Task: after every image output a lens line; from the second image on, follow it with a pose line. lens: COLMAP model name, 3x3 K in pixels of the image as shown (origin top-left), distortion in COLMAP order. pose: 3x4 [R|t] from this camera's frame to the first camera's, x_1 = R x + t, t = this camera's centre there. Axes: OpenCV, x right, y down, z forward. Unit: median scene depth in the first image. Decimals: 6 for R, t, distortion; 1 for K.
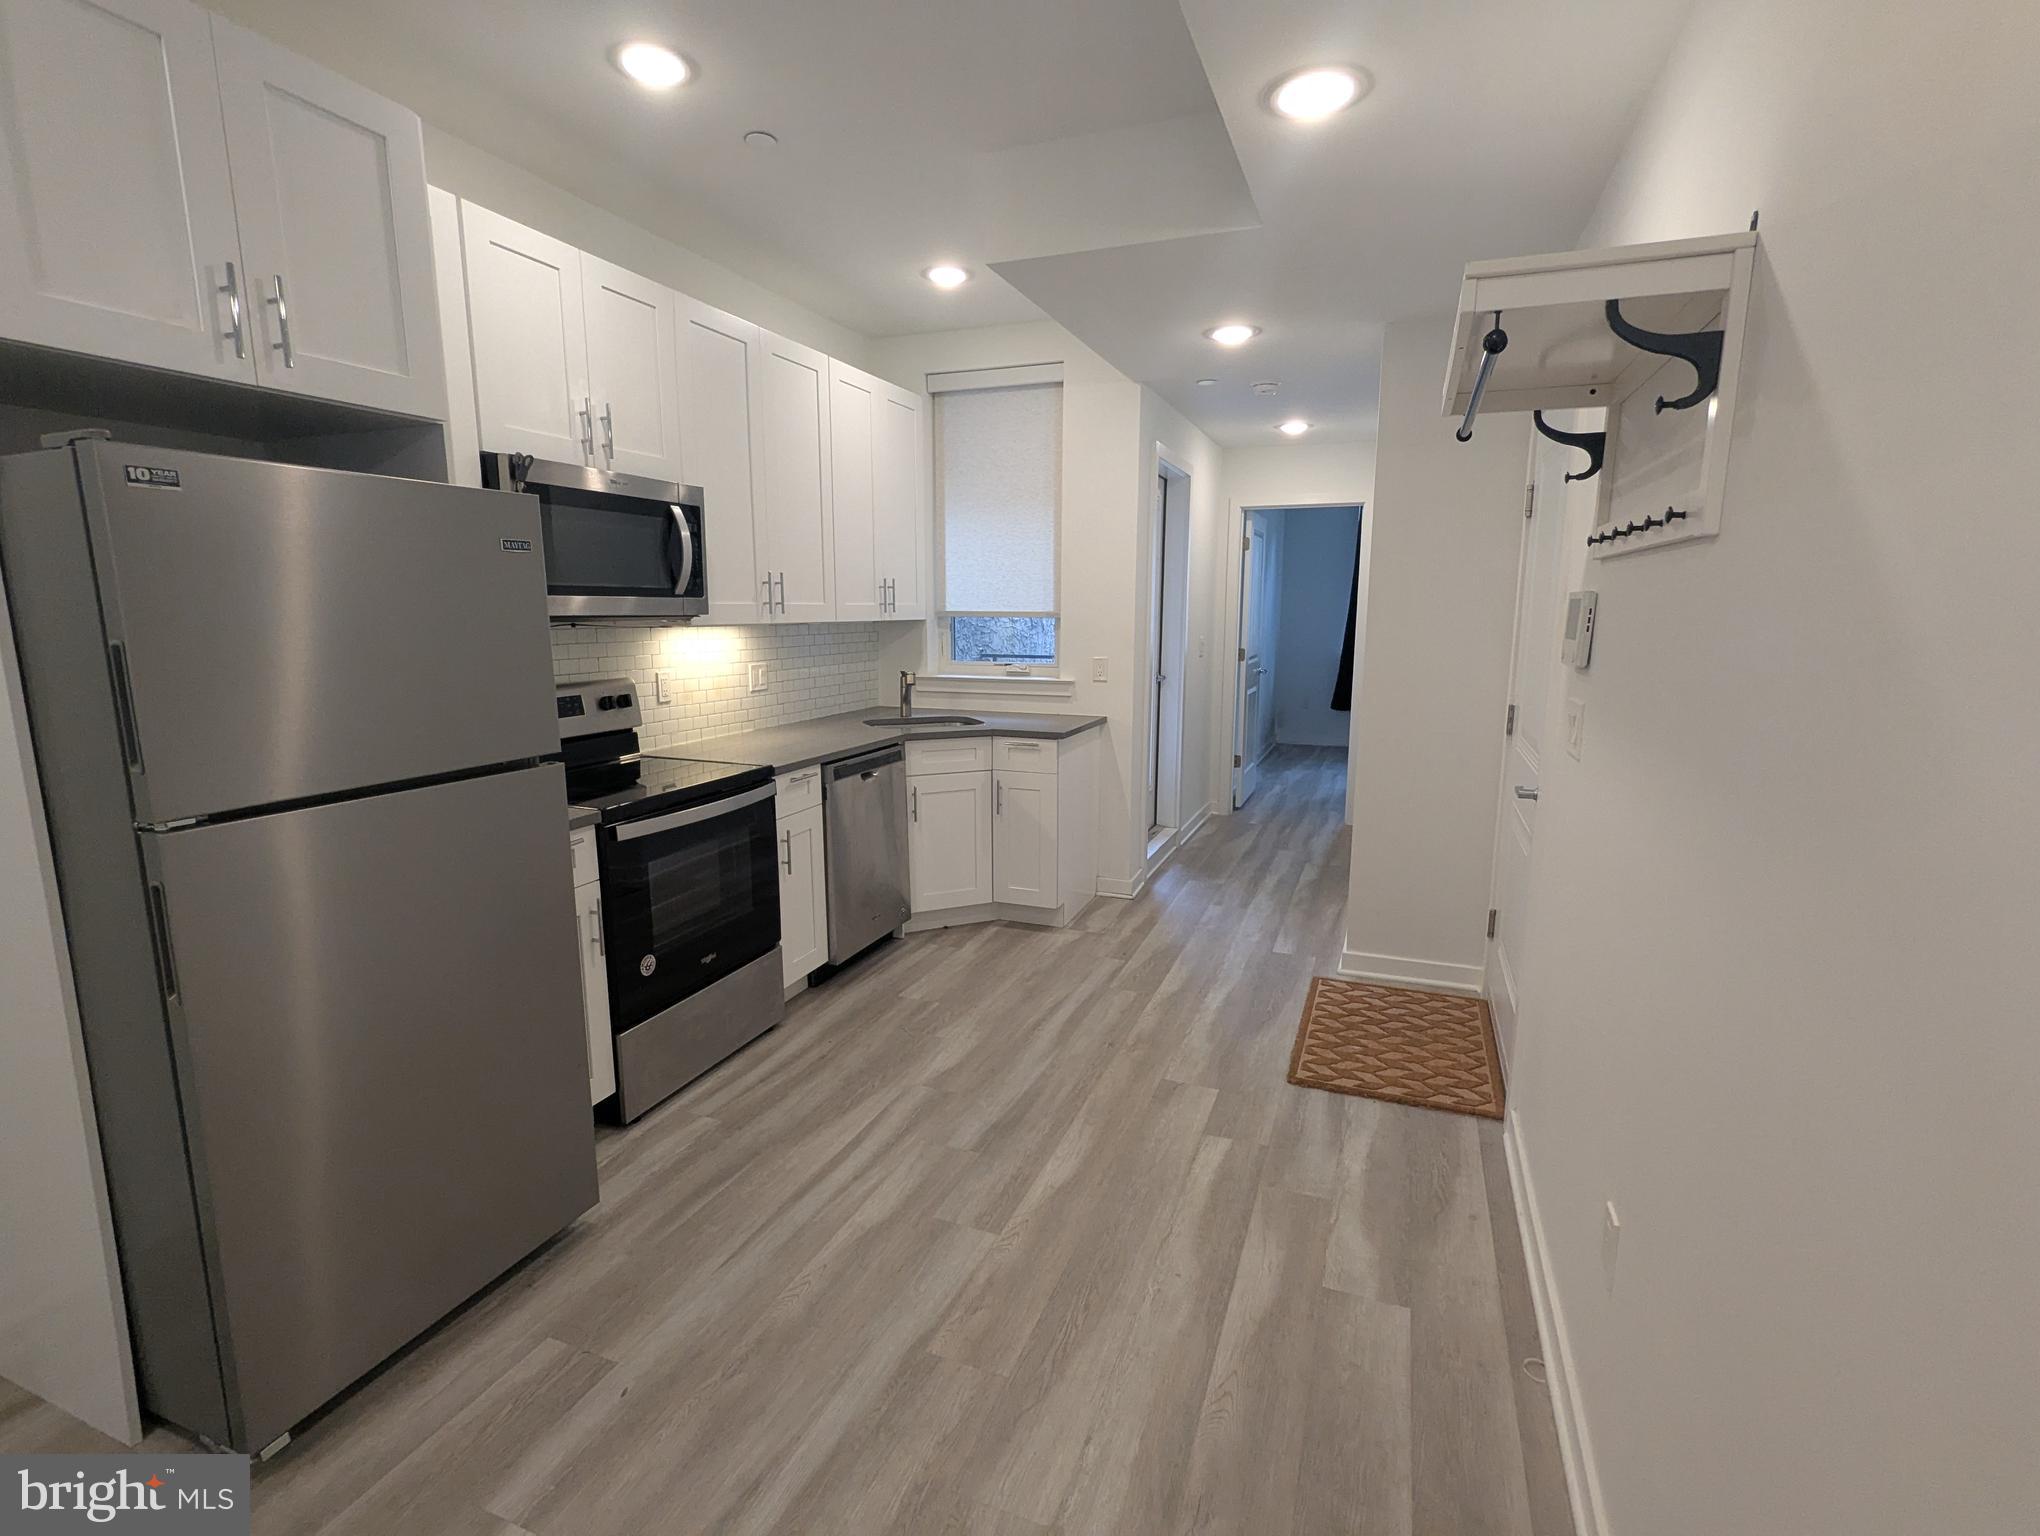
lens RADIAL K [[955.5, 0, 1022.0], [0, 955.5, 770.2], [0, 0, 1]] dist [-0.007353, 0.001176]
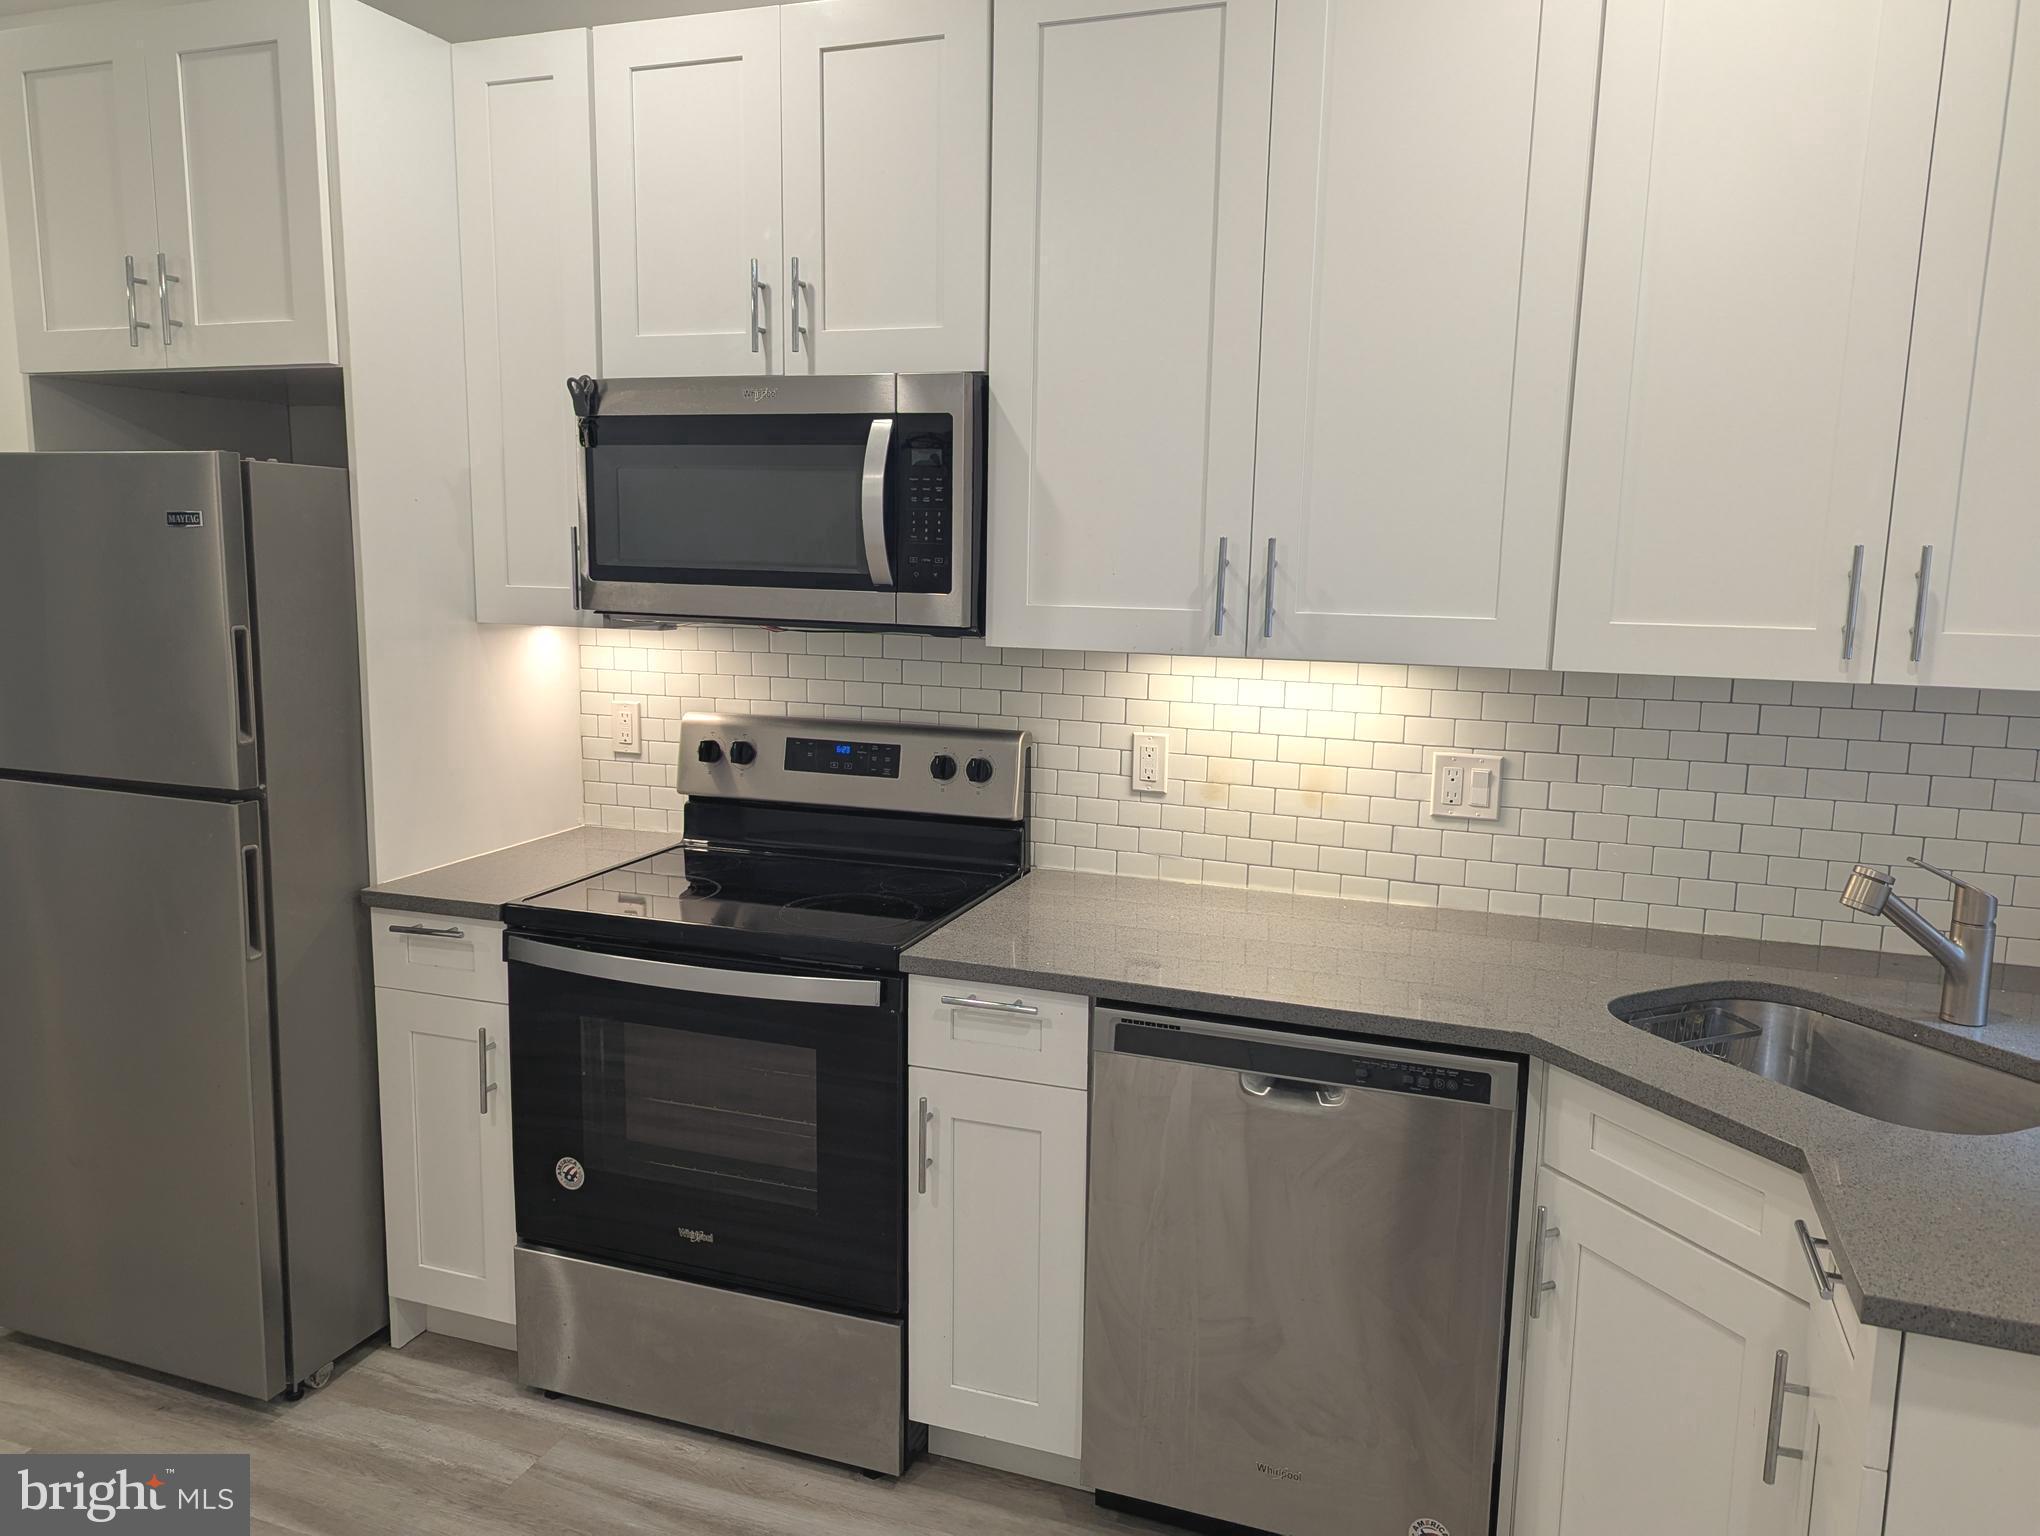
lens RADIAL K [[1421.5, 0, 1024.3], [0, 1421.5, 759.0], [0, 0, 1]] dist [0.023915, -0.008321]
pose [[0.027674, 0.147848, -0.988623, 0.411326], [-0.188178, 0.972090, 0.140108, -0.202550], [0.981745, 0.182160, 0.054723, 0.988659]]
